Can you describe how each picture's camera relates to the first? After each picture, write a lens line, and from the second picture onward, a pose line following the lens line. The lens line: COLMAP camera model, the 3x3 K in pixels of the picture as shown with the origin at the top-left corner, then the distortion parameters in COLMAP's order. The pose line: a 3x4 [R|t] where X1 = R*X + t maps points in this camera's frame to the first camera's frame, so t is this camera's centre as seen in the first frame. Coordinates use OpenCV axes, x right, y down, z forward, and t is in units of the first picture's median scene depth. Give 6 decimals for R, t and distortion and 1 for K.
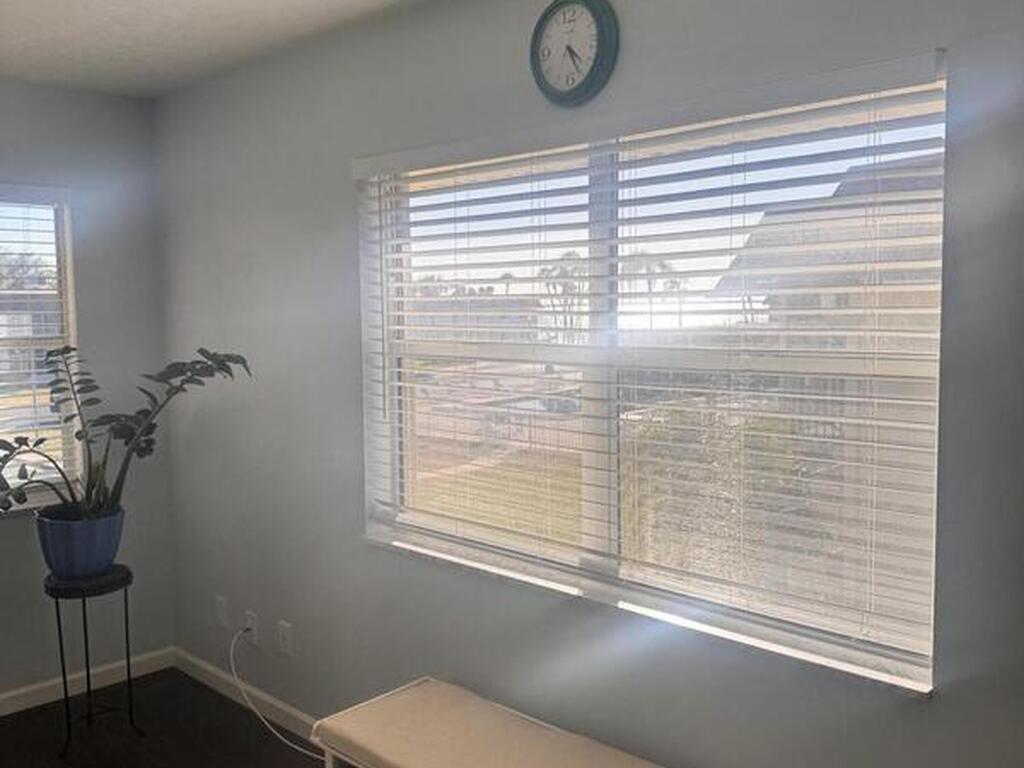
lens RADIAL K [[947.0, 0, 509.4], [0, 947.0, 393.7], [0, 0, 1]] dist [0.047149, 0.000000]
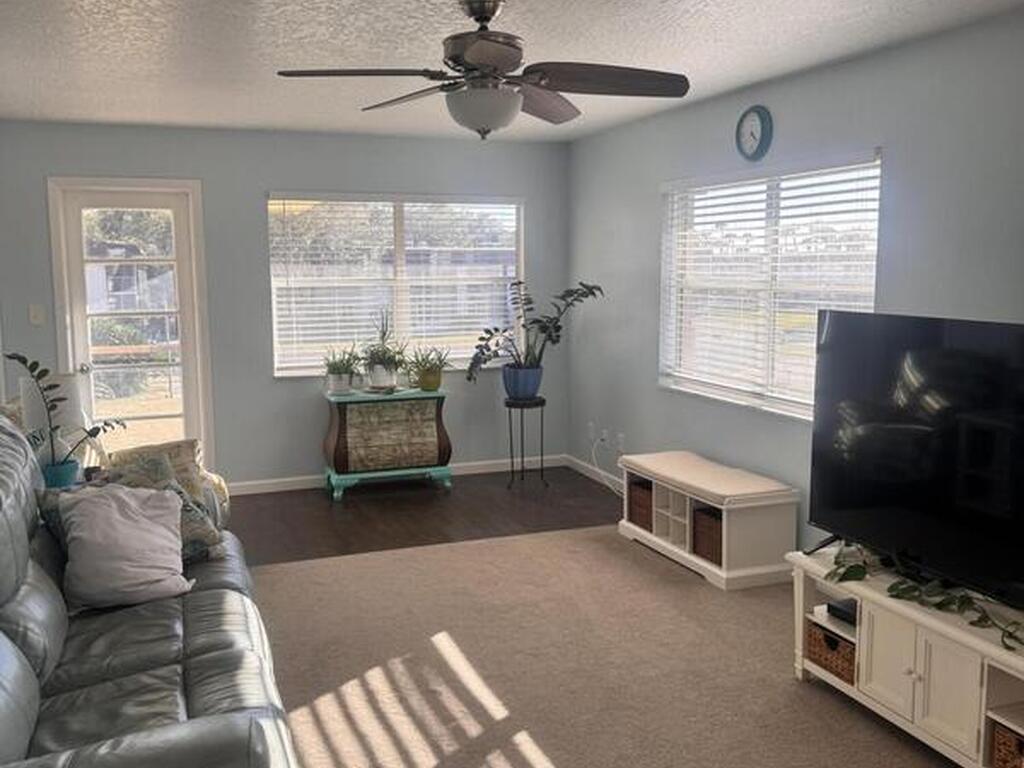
lens RADIAL K [[947.0, 0, 508.4], [0, 947.0, 382.5], [0, 0, 1]] dist [0.047149, 0.000000]
pose [[0.906798, 0.056519, -0.417760, 0.350936], [-0.041419, 0.998122, 0.045133, 0.073051], [0.419527, -0.023623, 0.907436, -0.802952]]
